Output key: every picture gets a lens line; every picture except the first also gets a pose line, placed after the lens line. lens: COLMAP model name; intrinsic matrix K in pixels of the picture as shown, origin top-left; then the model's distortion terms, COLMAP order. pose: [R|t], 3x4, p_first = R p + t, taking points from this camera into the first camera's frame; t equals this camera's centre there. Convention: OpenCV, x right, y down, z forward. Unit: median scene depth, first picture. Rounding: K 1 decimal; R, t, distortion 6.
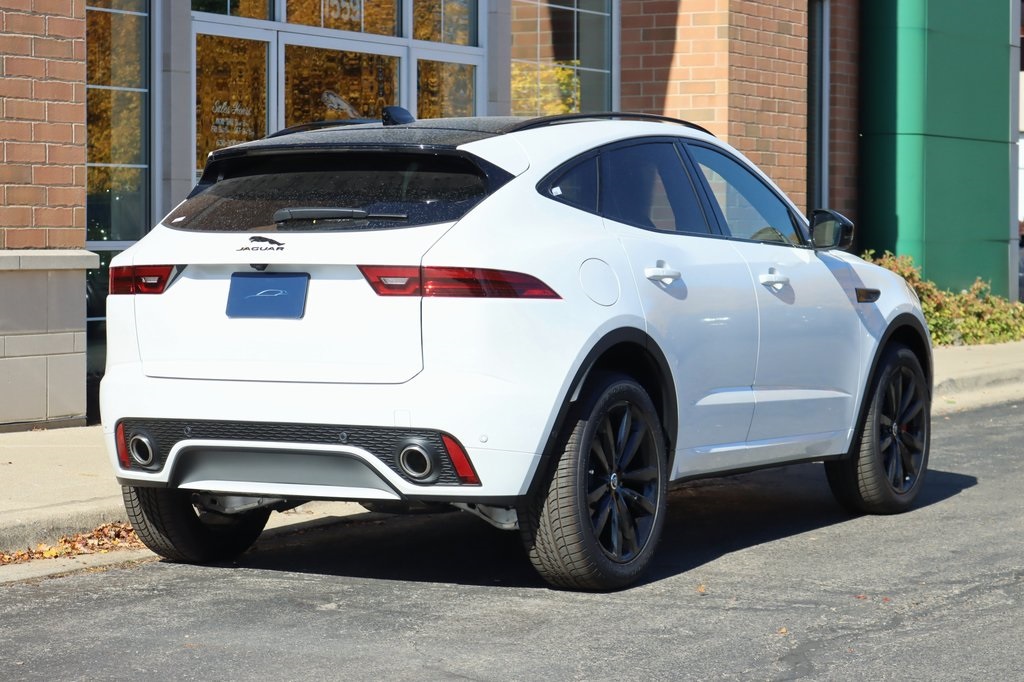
lens RADIAL K [[2689.3, 0, 512.0], [0, 2689.3, 341.0], [0, 0, 1]] dist [0.071095, -0.861881]
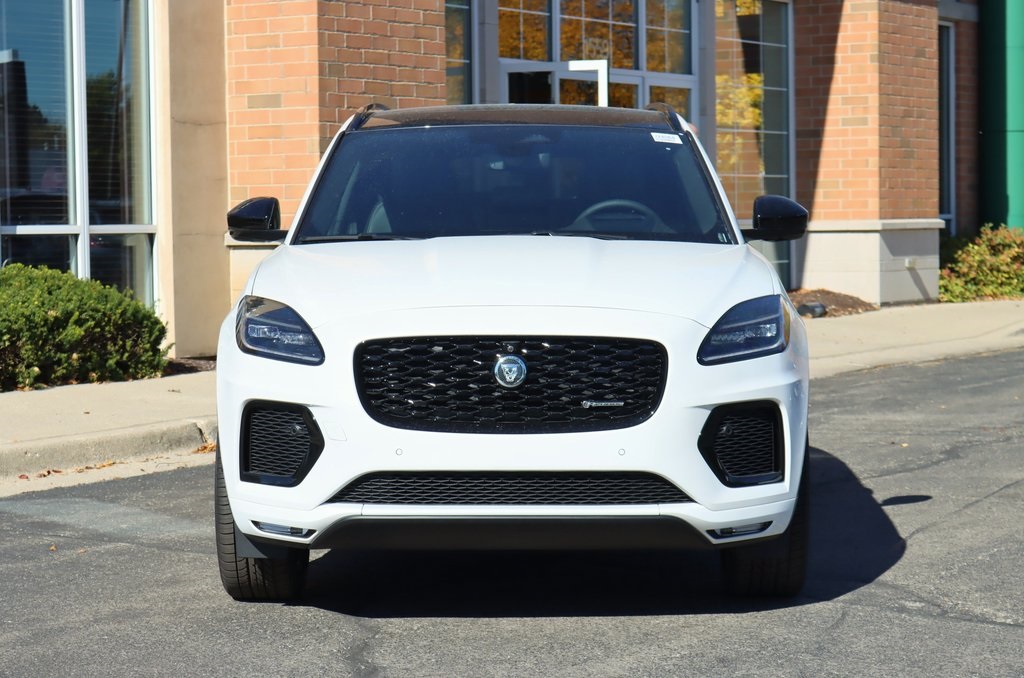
lens RADIAL K [[2581.8, 0, 512.0], [0, 2581.8, 339.0], [0, 0, 1]] dist [0.133863, -0.954812]
pose [[0.998680, -0.012386, -0.049848, -0.036951], [0.012688, 0.999903, 0.005747, 0.012831], [0.049772, -0.006372, 0.998740, -0.273083]]
